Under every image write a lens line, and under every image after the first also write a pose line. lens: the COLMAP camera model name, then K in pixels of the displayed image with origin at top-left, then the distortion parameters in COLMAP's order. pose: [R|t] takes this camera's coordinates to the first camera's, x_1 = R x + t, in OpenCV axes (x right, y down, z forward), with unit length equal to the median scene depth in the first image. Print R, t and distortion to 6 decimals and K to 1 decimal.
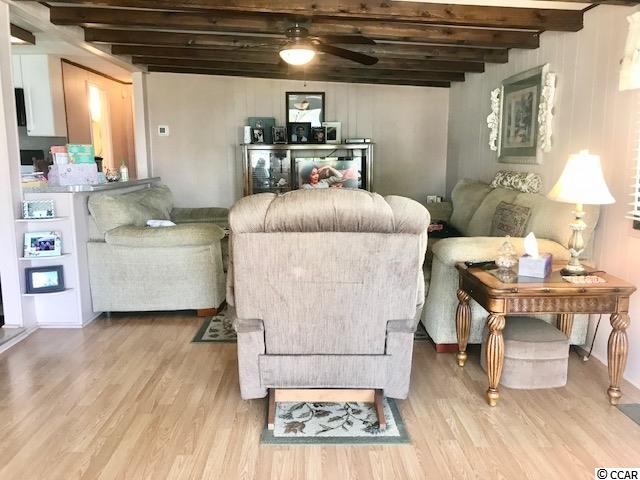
lens RADIAL K [[524.7, 0, 321.2], [0, 524.7, 240.3], [0, 0, 1]] dist [0.034987, -0.038233]
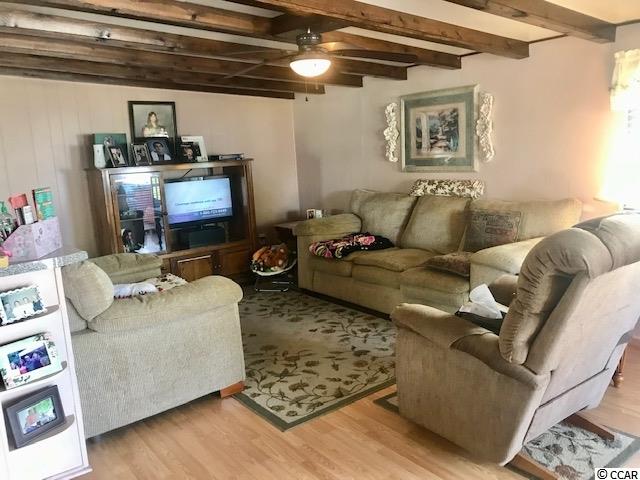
lens RADIAL K [[524.7, 0, 320.4], [0, 524.7, 237.0], [0, 0, 1]] dist [0.034987, -0.038233]
pose [[0.800701, -0.137910, 0.582974, -0.528404], [0.145690, 0.988753, 0.033800, -0.091210], [-0.581078, 0.057870, 0.811788, 0.277455]]
